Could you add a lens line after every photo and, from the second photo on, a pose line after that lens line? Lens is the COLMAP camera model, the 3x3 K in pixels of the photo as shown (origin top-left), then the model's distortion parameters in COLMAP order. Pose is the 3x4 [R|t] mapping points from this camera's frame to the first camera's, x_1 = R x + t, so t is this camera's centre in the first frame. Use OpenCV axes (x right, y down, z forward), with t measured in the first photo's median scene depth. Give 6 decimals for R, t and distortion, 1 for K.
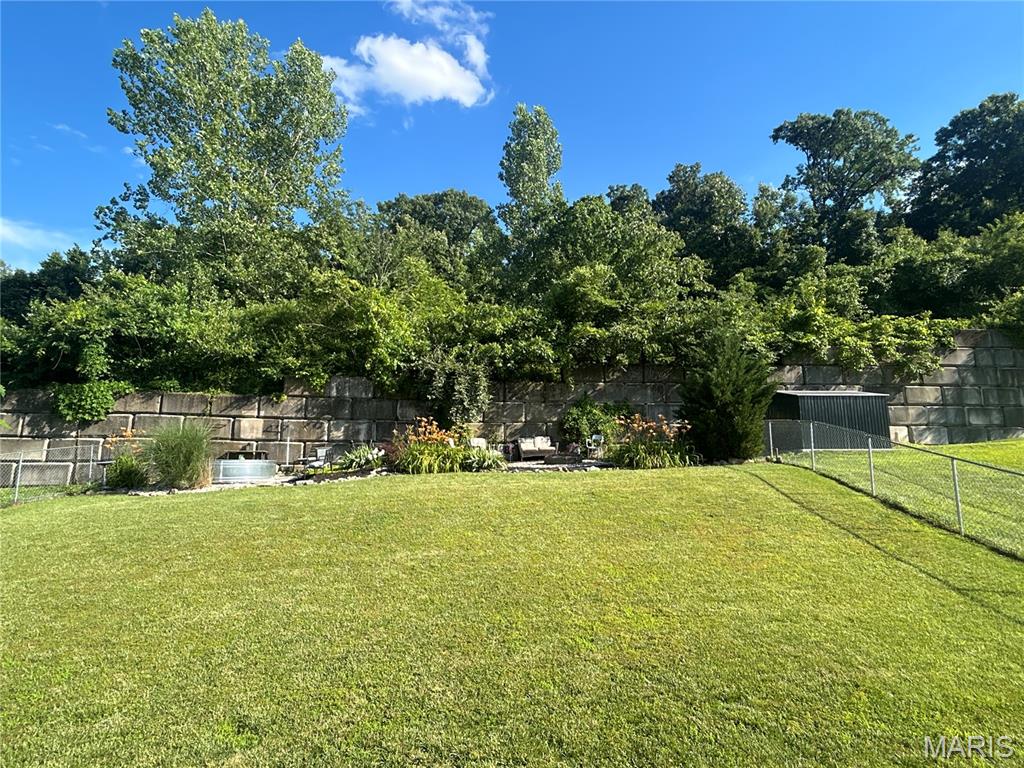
lens RADIAL K [[555.1, 0, 511.3], [0, 555.1, 387.9], [0, 0, 1]] dist [-0.008788, 0.003606]
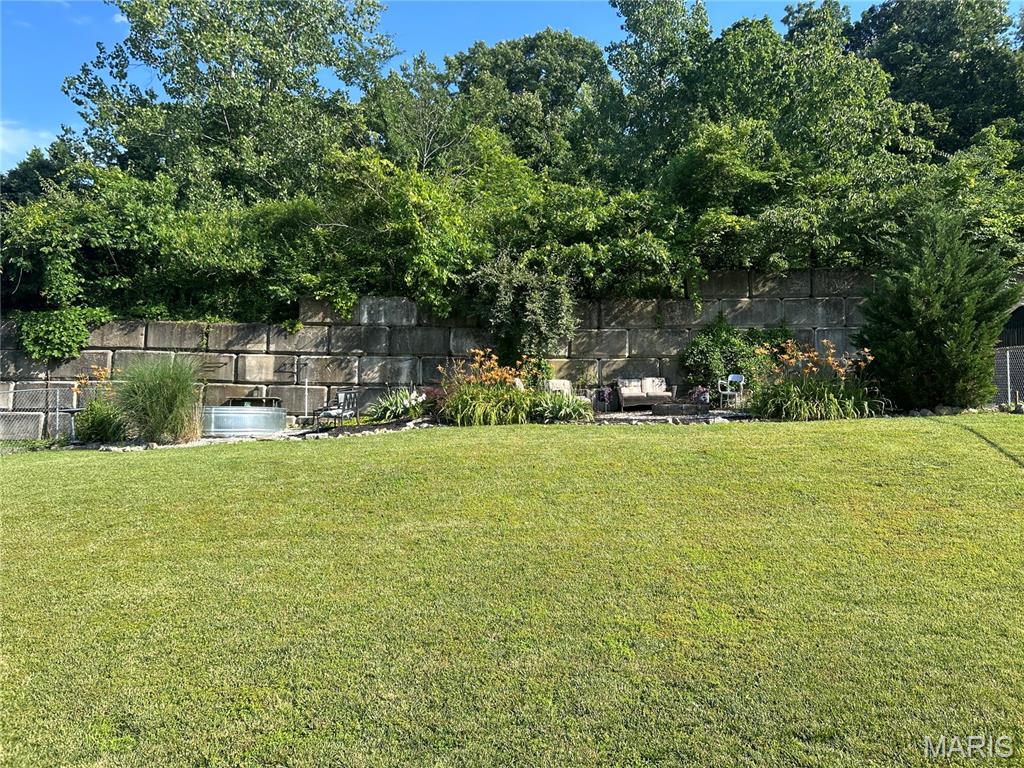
lens RADIAL K [[773.3, 0, 513.2], [0, 773.3, 386.7], [0, 0, 1]] dist [0.045470, -0.047273]
pose [[0.987382, -0.002294, -0.158340, 0.037508], [0.016167, 0.996131, 0.086379, 0.013473], [0.157529, -0.087849, 0.983599, 0.016090]]
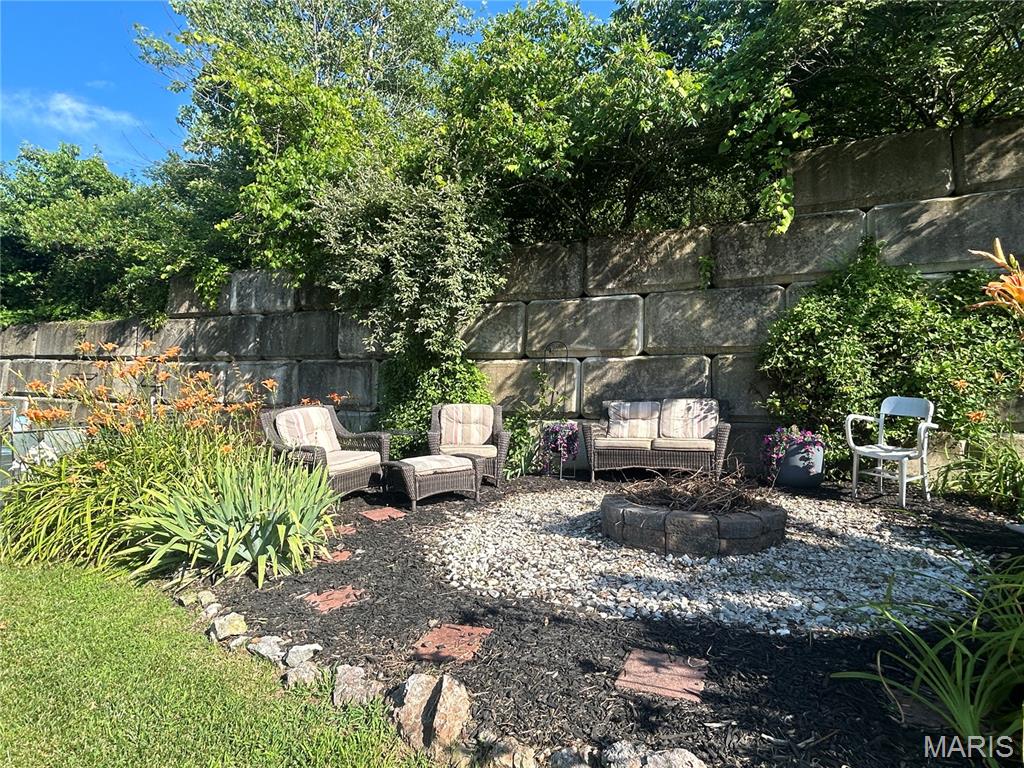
lens RADIAL K [[555.1, 0, 513.5], [0, 555.1, 381.0], [0, 0, 1]] dist [-0.008788, 0.003606]
pose [[0.854704, -0.004896, -0.519093, 0.141087], [0.054094, 0.995352, 0.079681, 0.052098], [0.516290, -0.096184, 0.850996, 0.745293]]
